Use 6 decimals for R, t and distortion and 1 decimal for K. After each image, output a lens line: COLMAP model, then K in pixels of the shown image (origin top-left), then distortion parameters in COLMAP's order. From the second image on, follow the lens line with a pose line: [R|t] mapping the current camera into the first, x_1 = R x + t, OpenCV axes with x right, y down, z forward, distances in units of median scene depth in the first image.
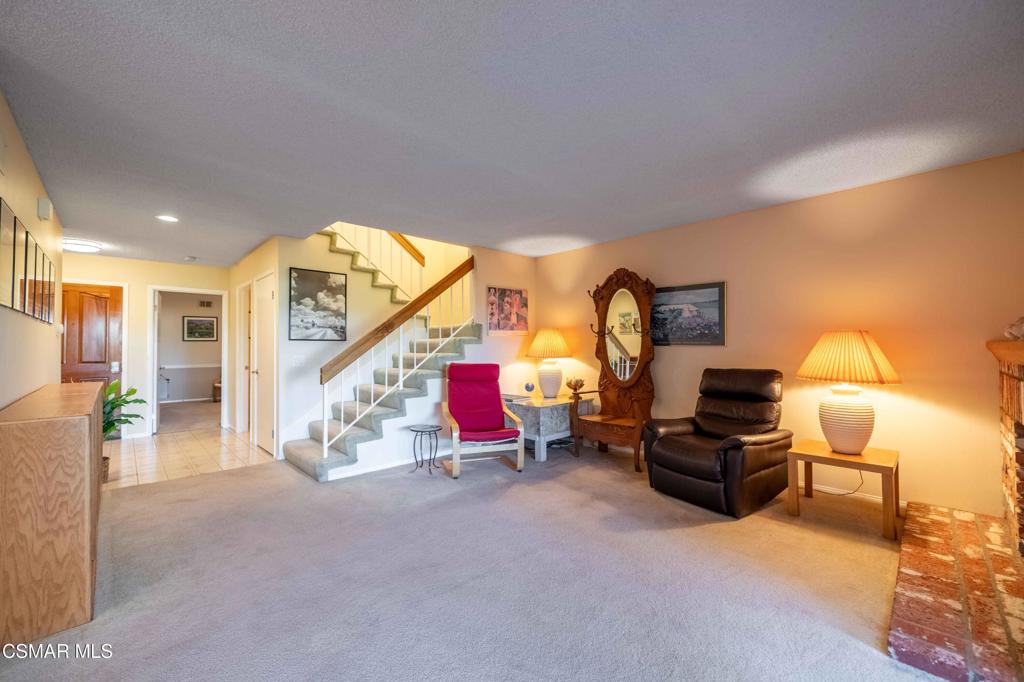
lens RADIAL K [[410.7, 0, 513.8], [0, 410.7, 340.4], [0, 0, 1]] dist [-0.001414, -0.002294]
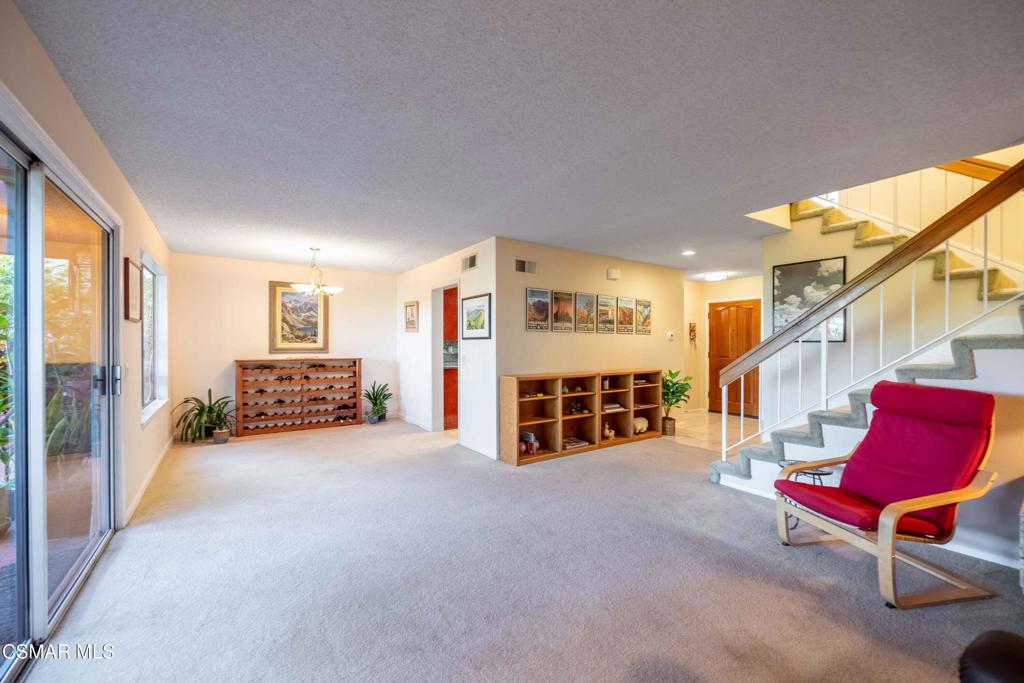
lens RADIAL K [[410.7, 0, 513.0], [0, 410.7, 346.0], [0, 0, 1]] dist [-0.001414, -0.002294]
pose [[-0.172882, 0.003705, -0.984936, 0.502626], [0.007248, 0.999971, 0.002489, 0.001894], [0.984916, -0.006708, -0.172904, 0.559064]]
